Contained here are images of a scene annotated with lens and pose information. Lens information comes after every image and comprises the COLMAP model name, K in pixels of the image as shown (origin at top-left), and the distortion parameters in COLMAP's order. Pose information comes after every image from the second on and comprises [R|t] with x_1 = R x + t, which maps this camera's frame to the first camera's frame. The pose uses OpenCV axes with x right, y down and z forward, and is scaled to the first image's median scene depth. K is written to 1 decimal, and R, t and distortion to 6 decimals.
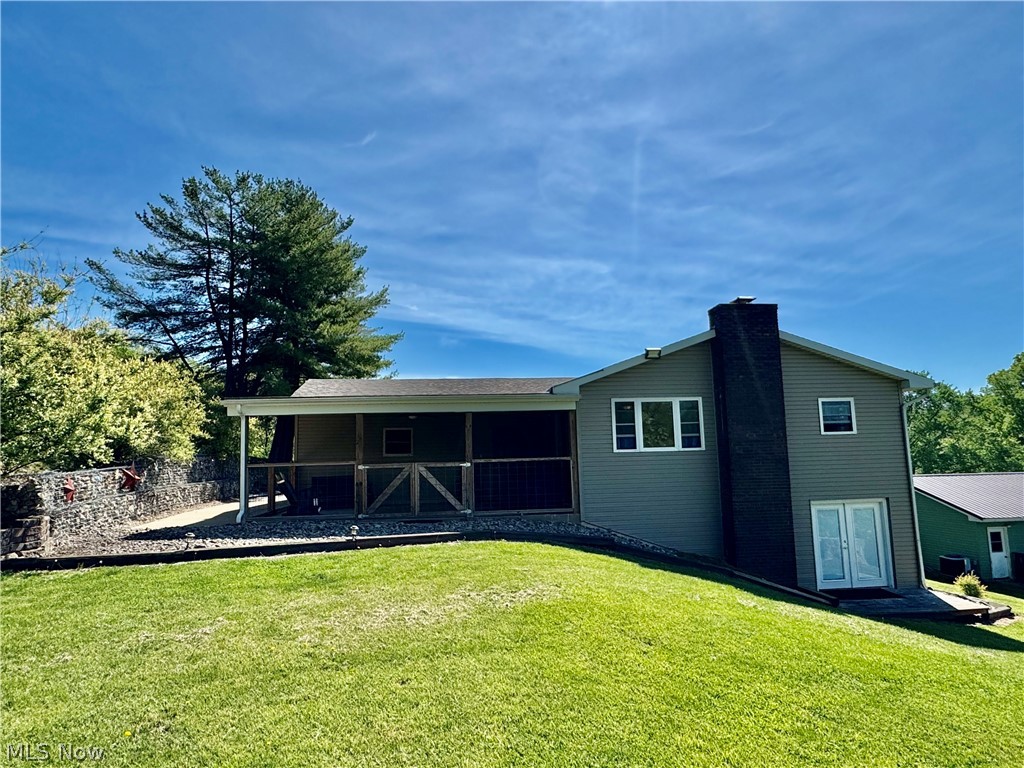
lens RADIAL K [[626.5, 0, 509.9], [0, 626.5, 388.5], [0, 0, 1]] dist [0.005792, 0.007132]
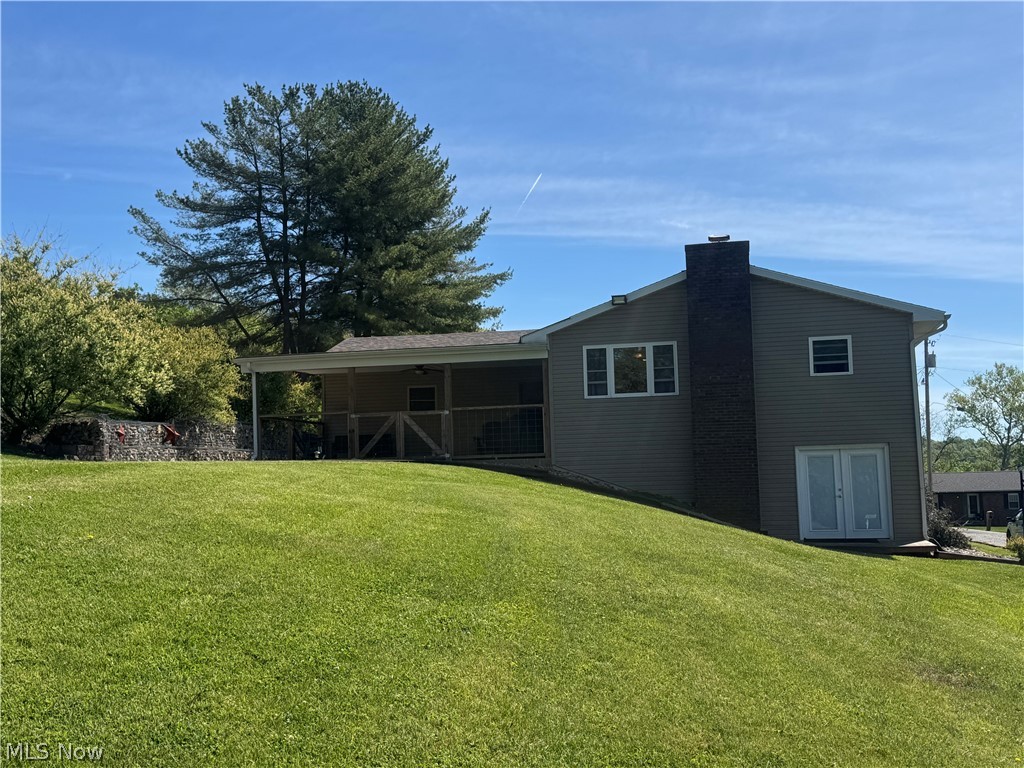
lens RADIAL K [[1190.9, 0, 506.4], [0, 1190.9, 388.6], [0, 0, 1]] dist [0.241601, 0.000000]
pose [[0.952725, -0.025239, -0.302783, 0.607381], [0.035595, 0.998953, 0.028732, 0.023981], [0.301741, -0.038151, 0.952626, -0.852679]]
